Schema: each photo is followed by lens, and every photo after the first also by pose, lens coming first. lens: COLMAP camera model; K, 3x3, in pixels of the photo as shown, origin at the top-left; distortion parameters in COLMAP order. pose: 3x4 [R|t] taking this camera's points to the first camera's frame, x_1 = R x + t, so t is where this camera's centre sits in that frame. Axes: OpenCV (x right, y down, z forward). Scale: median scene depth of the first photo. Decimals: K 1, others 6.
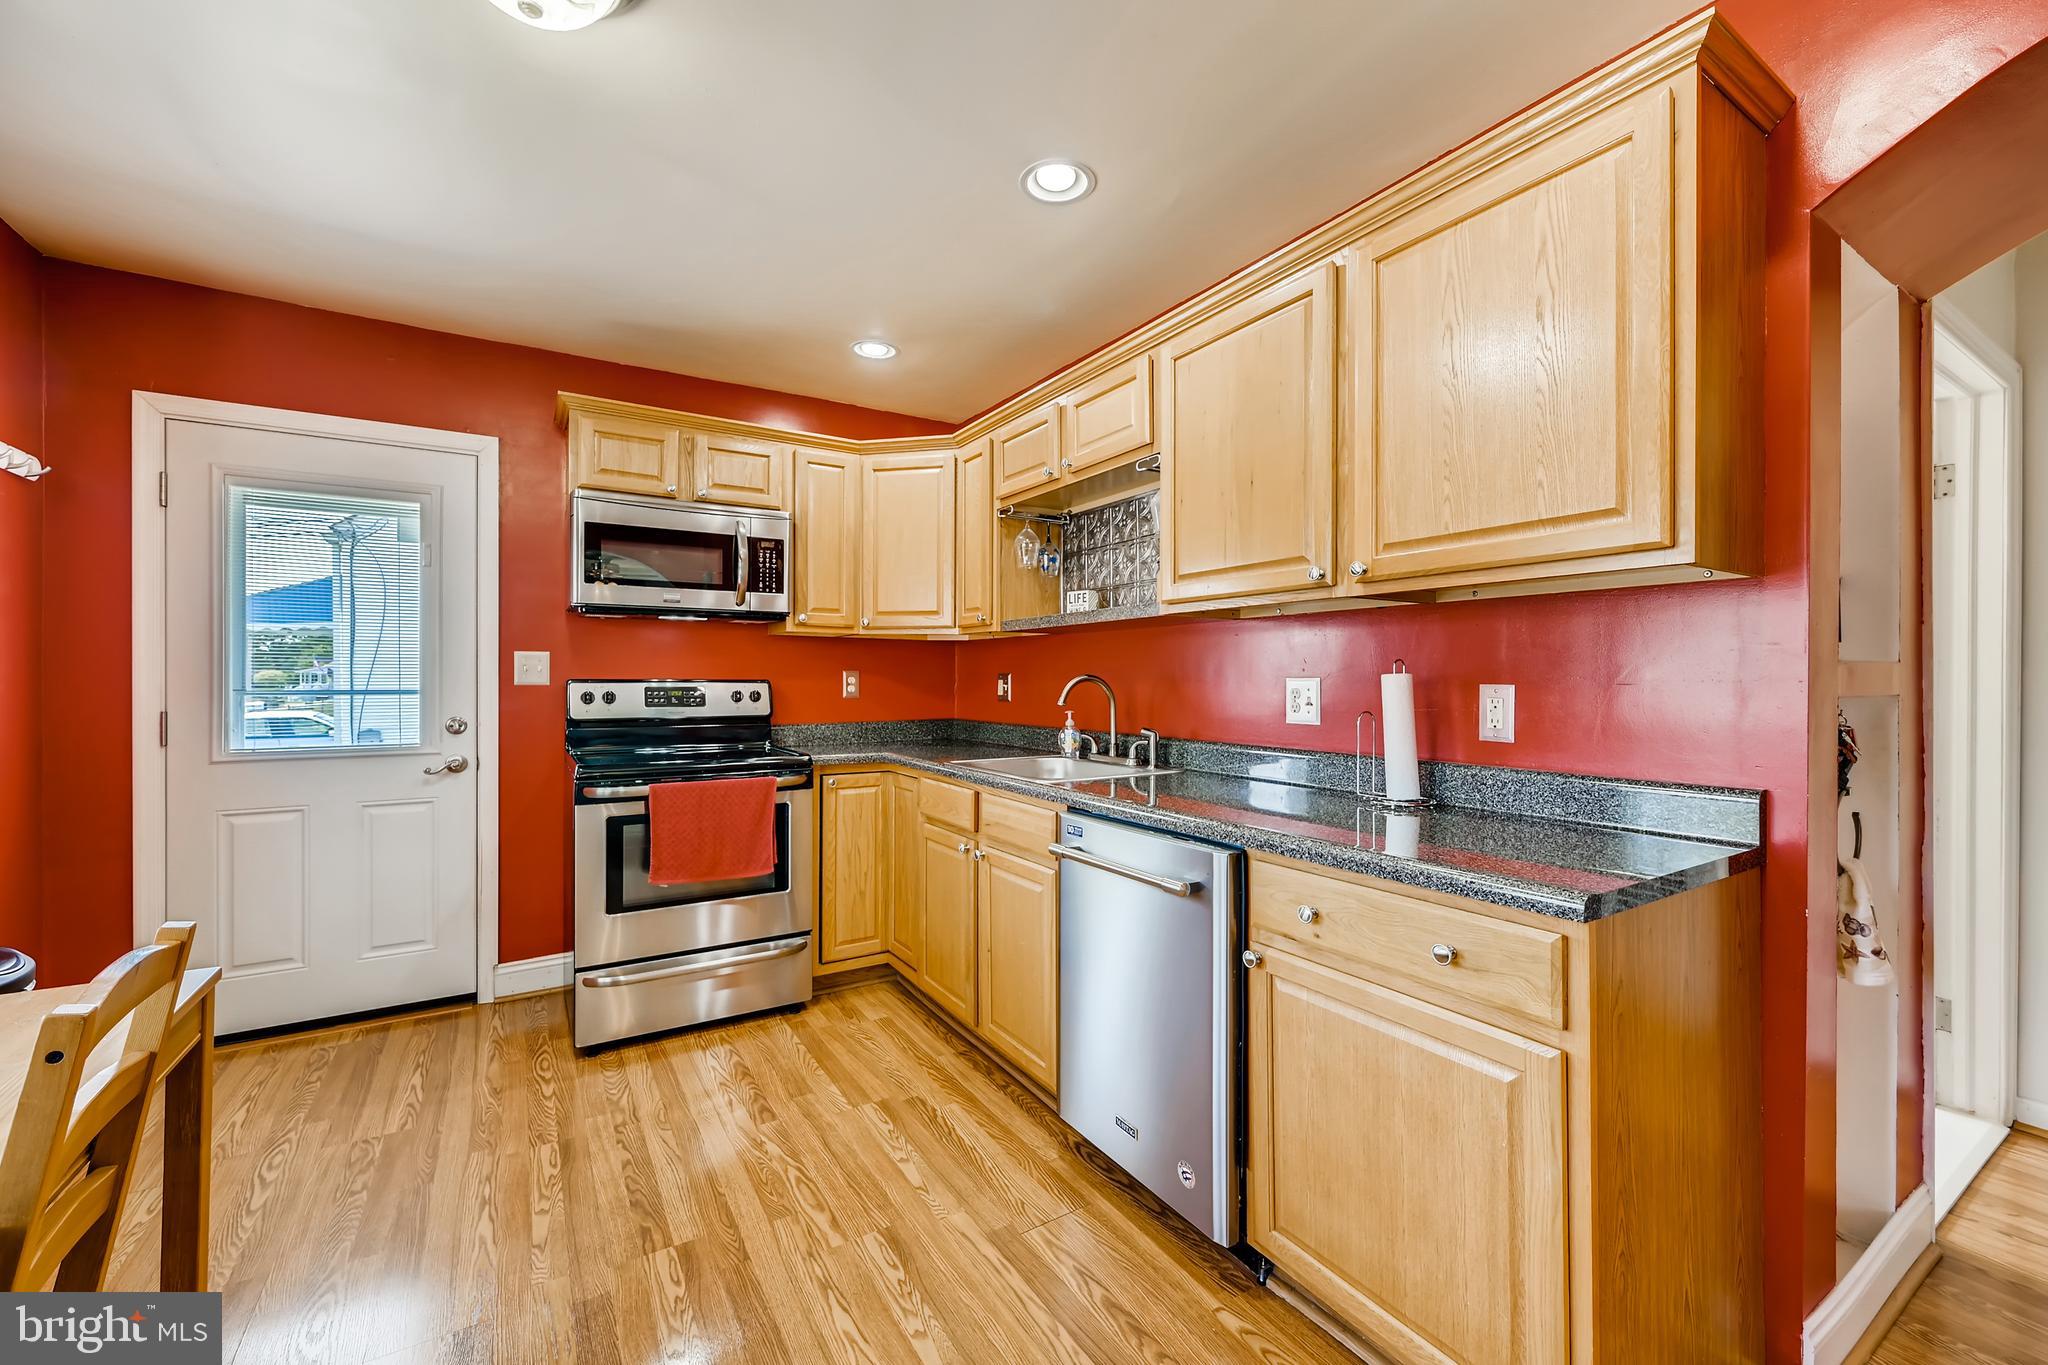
lens RADIAL K [[814.6, 0, 1041.1], [0, 814.6, 675.2], [0, 0, 1]] dist [-0.000664, 0.000025]
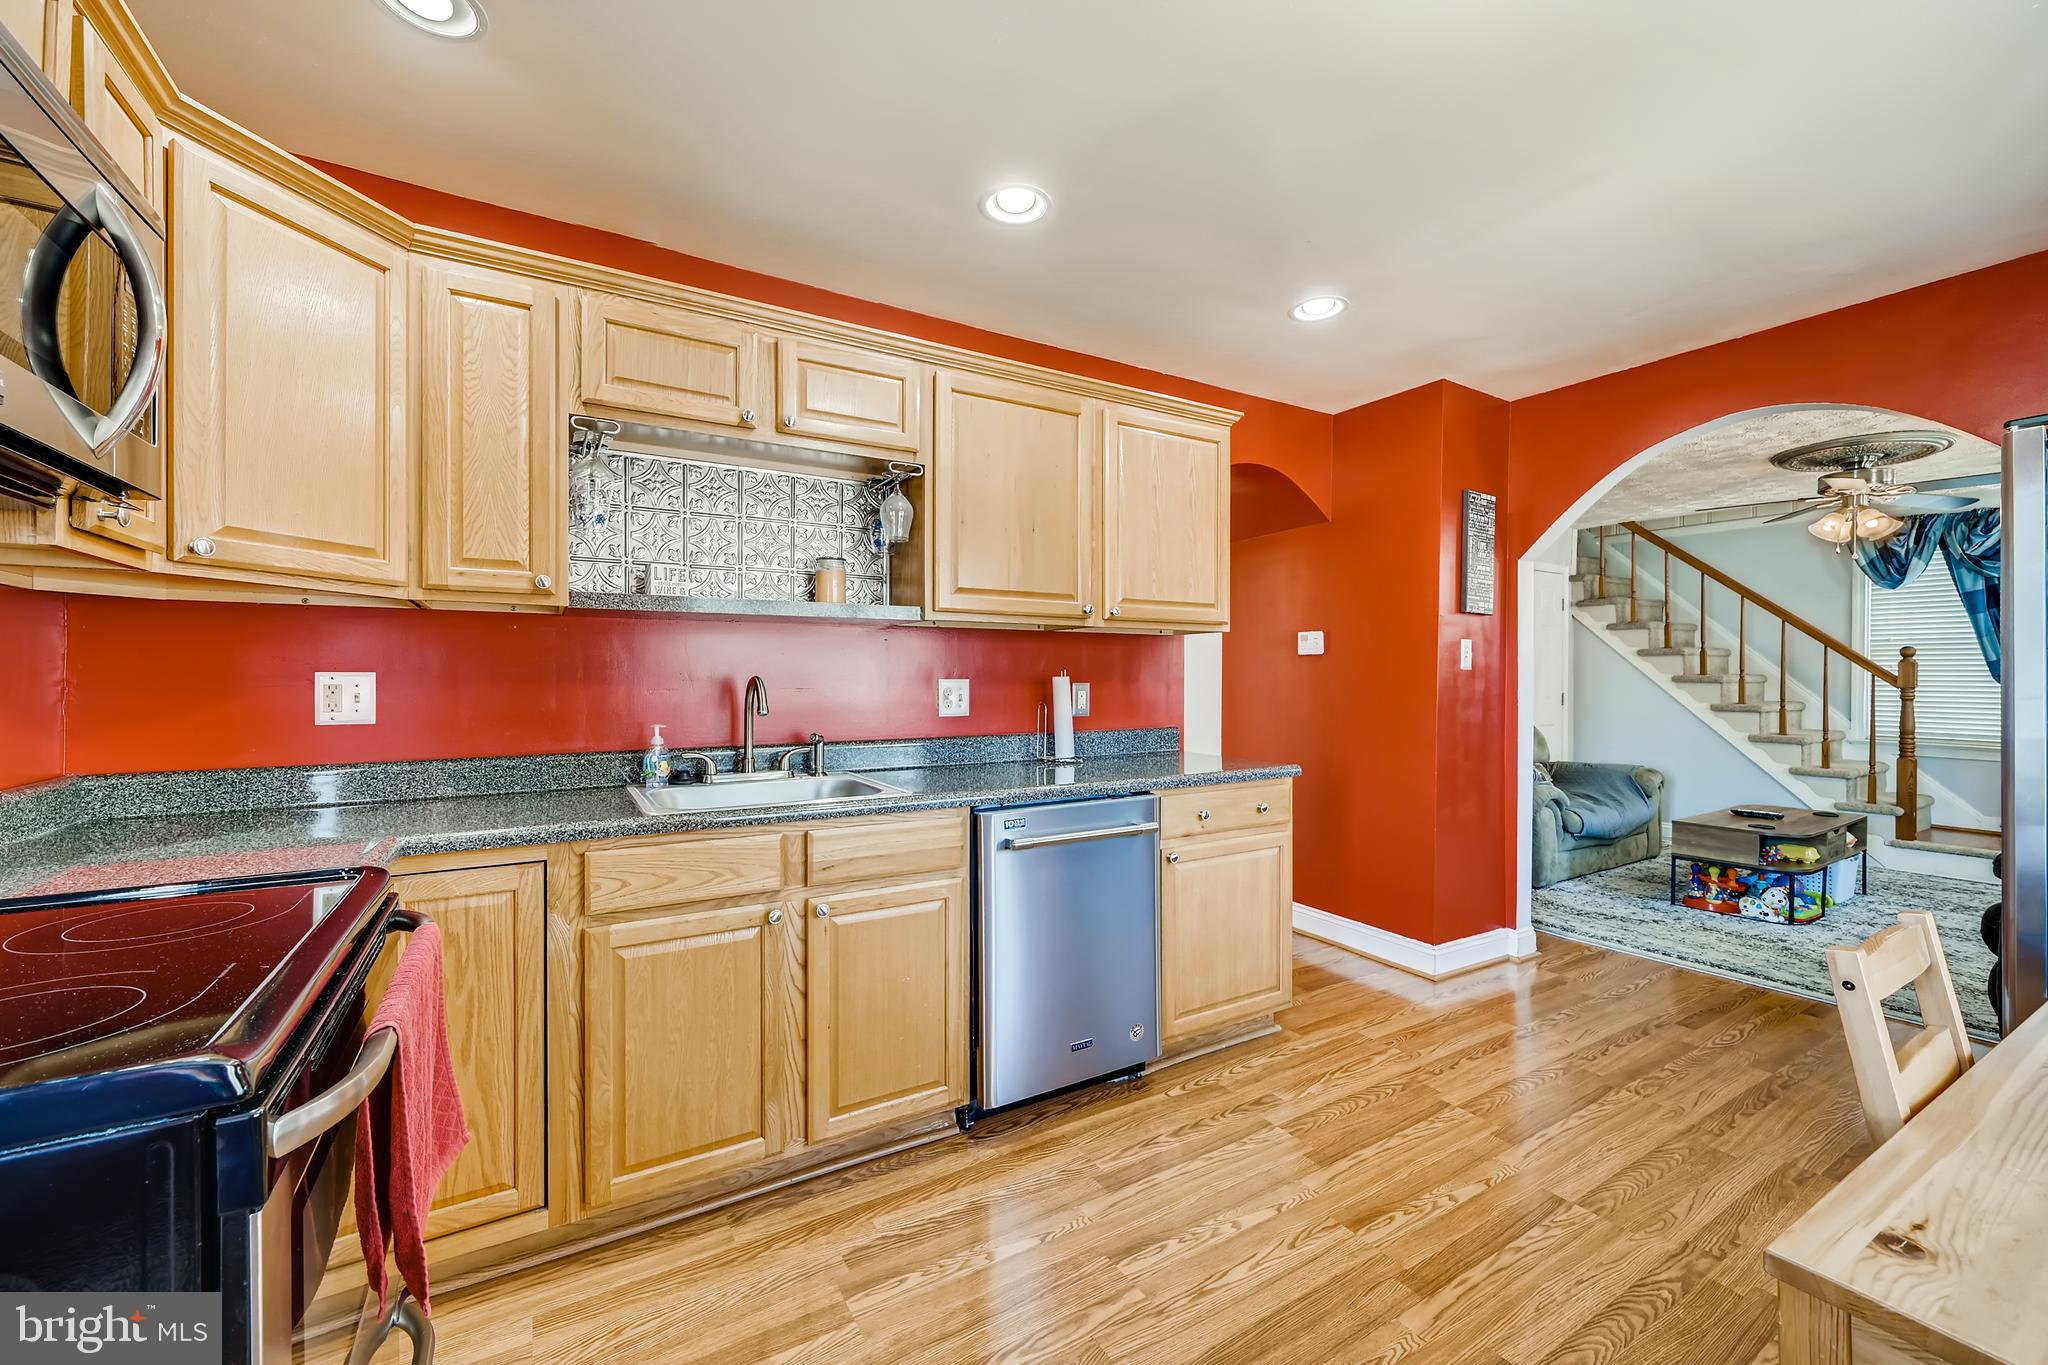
lens RADIAL K [[814.6, 0, 997.6], [0, 814.6, 679.2], [0, 0, 1]] dist [-0.000664, 0.000025]
pose [[0.043806, -0.005131, 0.999027, -0.890674], [-0.002121, 0.999984, 0.005229, -0.003477], [-0.999038, -0.002348, 0.043795, 0.848249]]
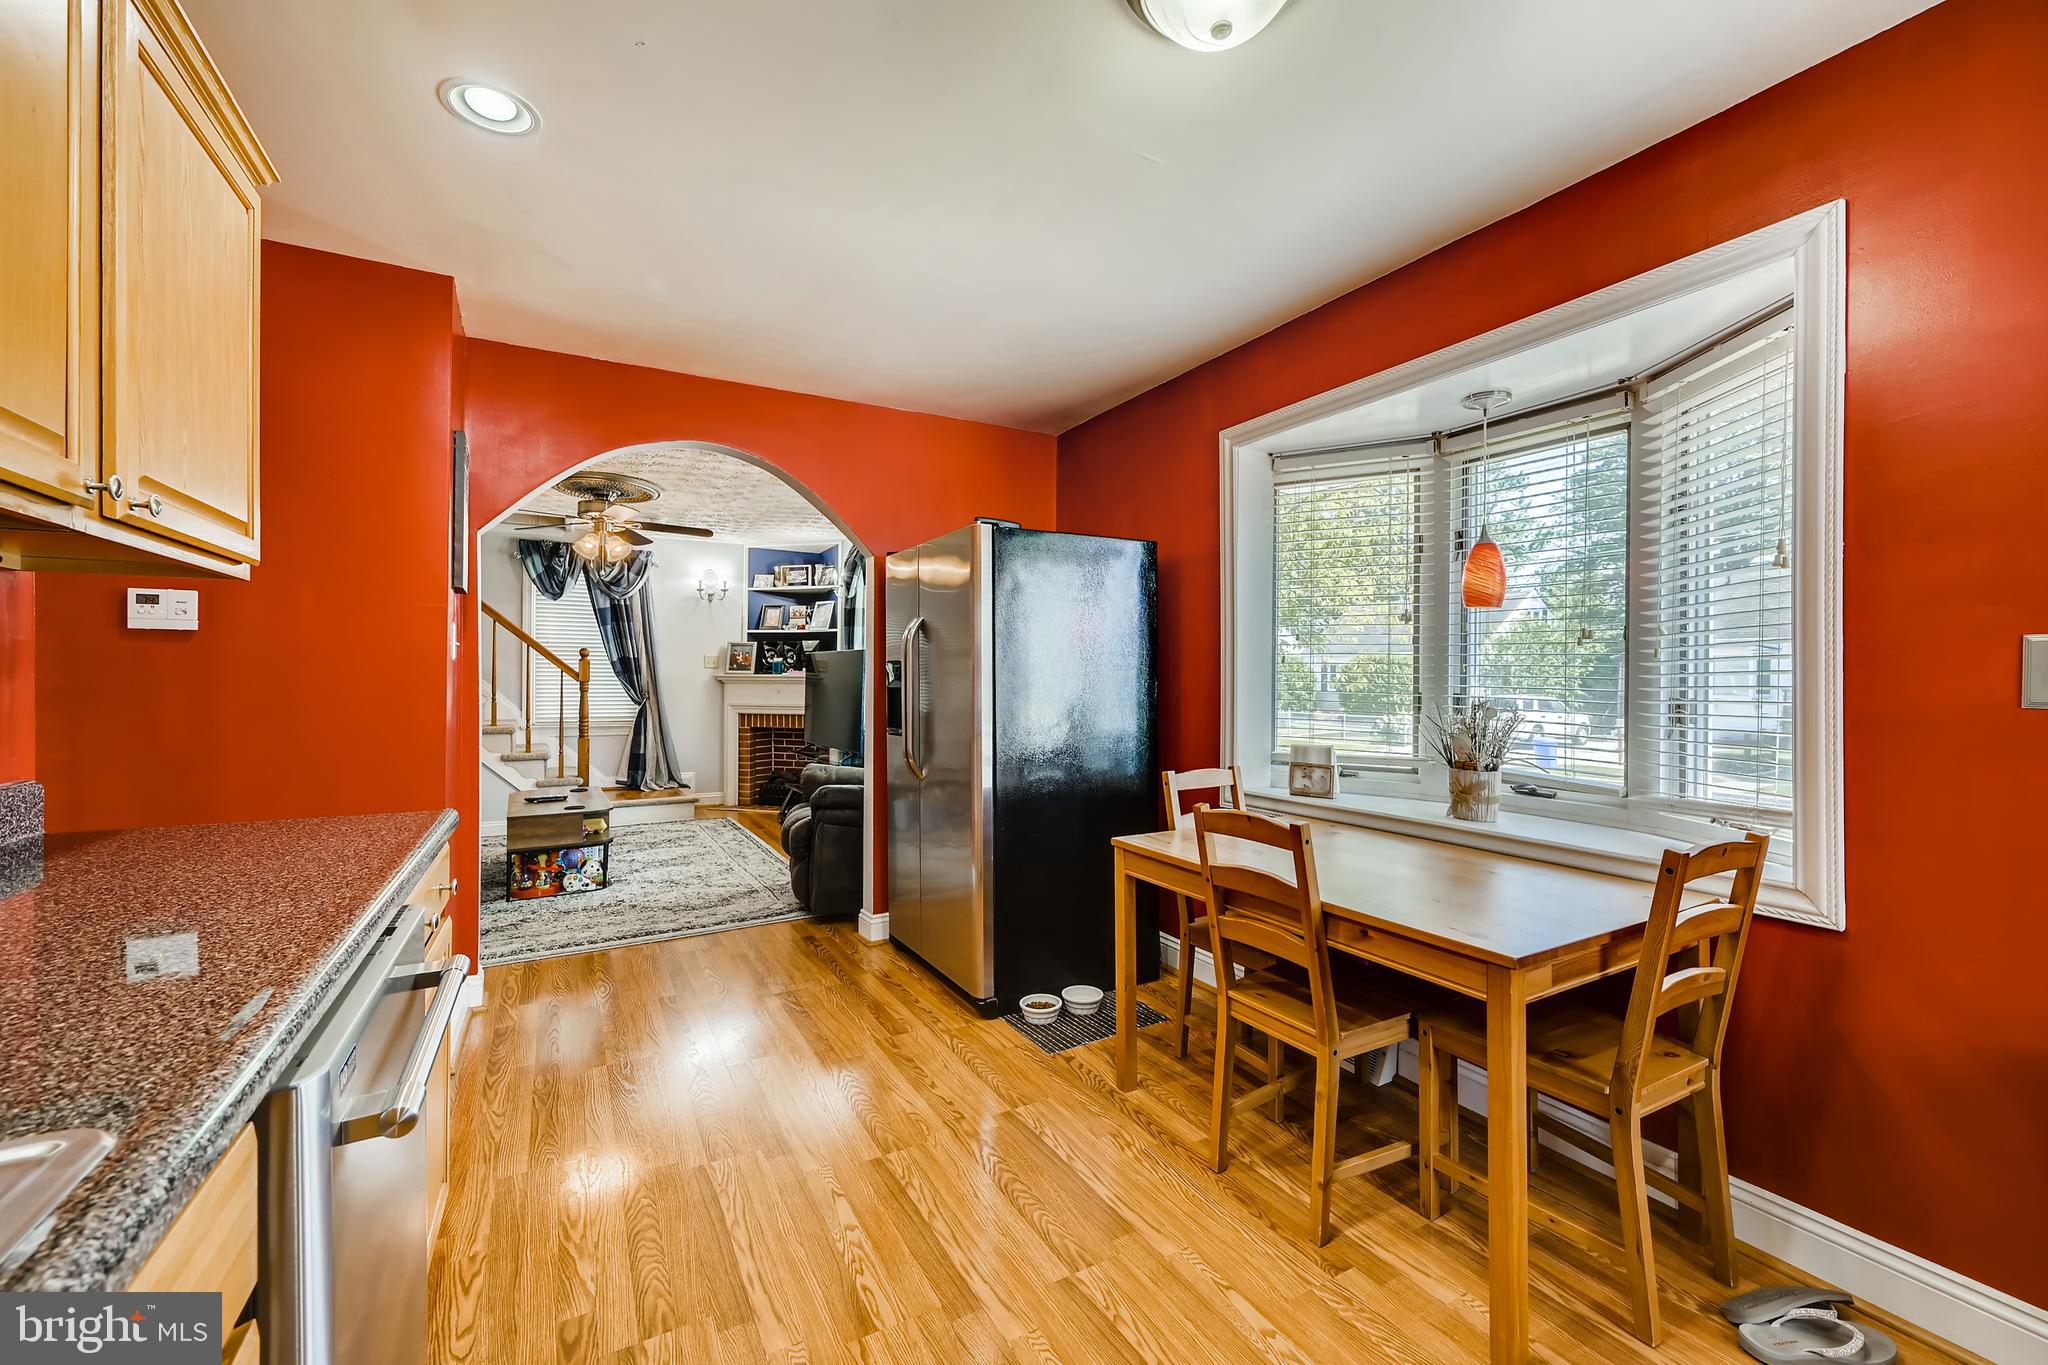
lens RADIAL K [[814.6, 0, 1053.5], [0, 814.6, 692.0], [0, 0, 1]] dist [-0.000664, 0.000025]
pose [[-0.999524, -0.010432, 0.029023, -0.260089], [-0.009948, 0.999810, 0.016771, -0.000962], [-0.029192, 0.016474, -0.999438, 1.186111]]
